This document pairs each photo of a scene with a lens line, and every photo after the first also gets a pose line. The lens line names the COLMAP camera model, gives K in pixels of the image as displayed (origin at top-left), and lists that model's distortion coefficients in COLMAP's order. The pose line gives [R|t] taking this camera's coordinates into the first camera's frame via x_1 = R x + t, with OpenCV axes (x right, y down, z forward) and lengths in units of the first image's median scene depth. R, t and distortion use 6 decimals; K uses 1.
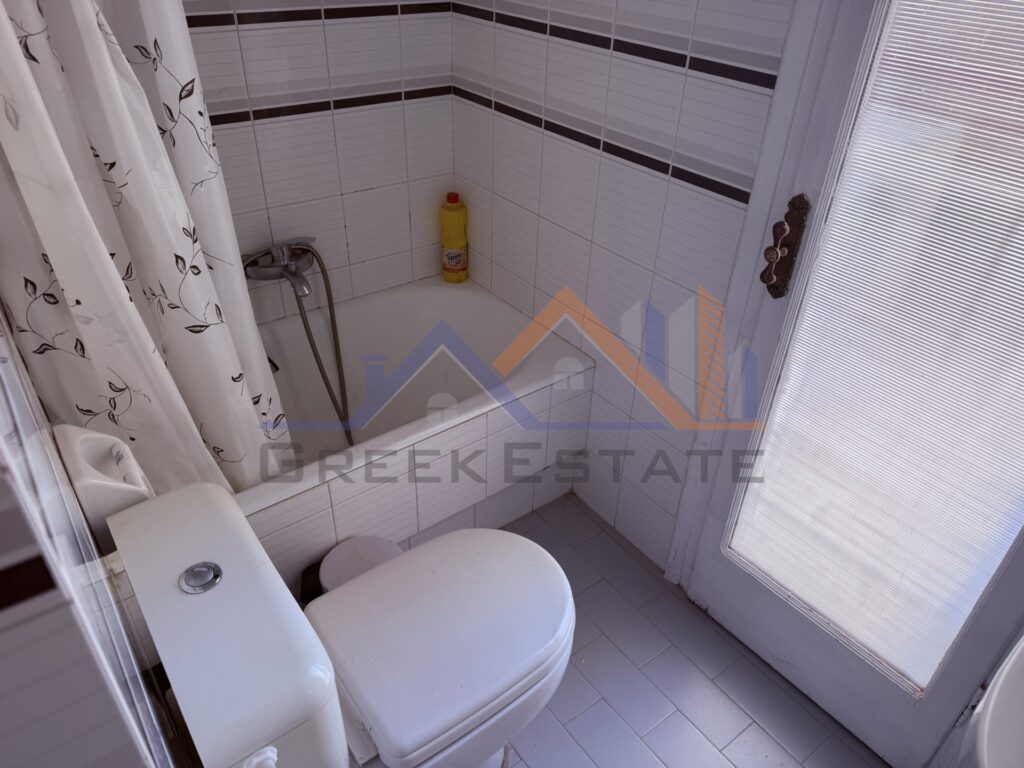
lens RADIAL K [[718.6, 0, 508.7], [0, 718.6, 386.5], [0, 0, 1]] dist [0.024836, -0.007321]
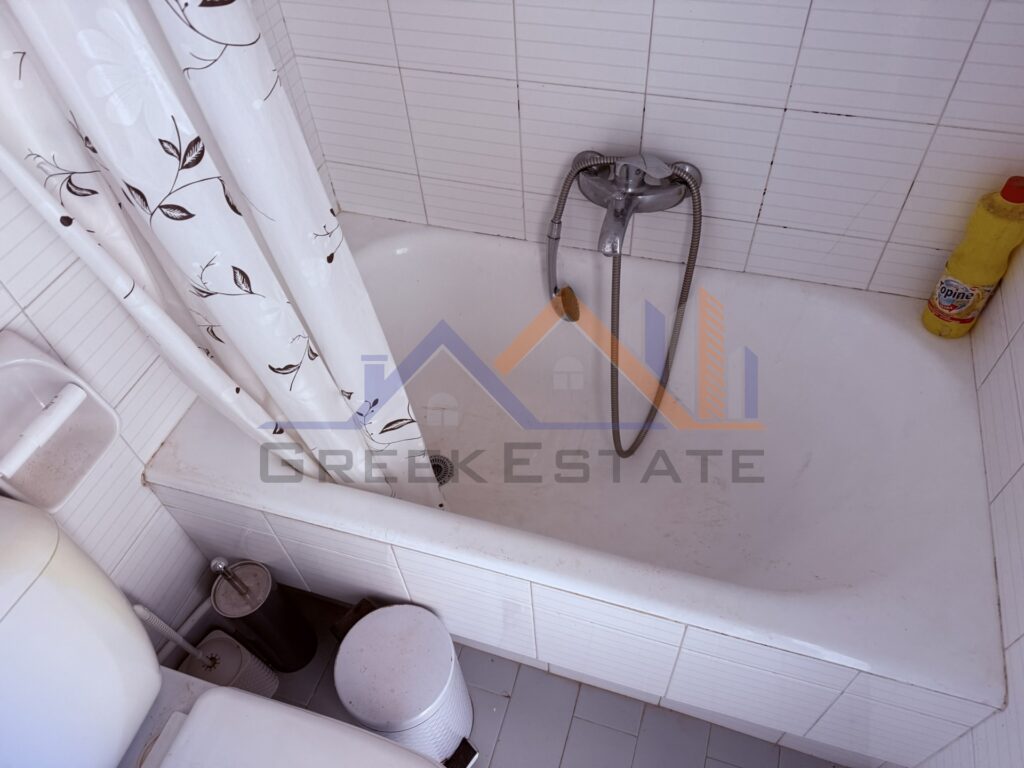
lens RADIAL K [[718.6, 0, 513.8], [0, 718.6, 382.2], [0, 0, 1]] dist [0.024836, -0.007321]
pose [[0.577289, 0.575648, -0.579109, 0.129161], [-0.403040, 0.817689, 0.411028, -0.356178], [0.710138, -0.003878, 0.704052, 0.695046]]
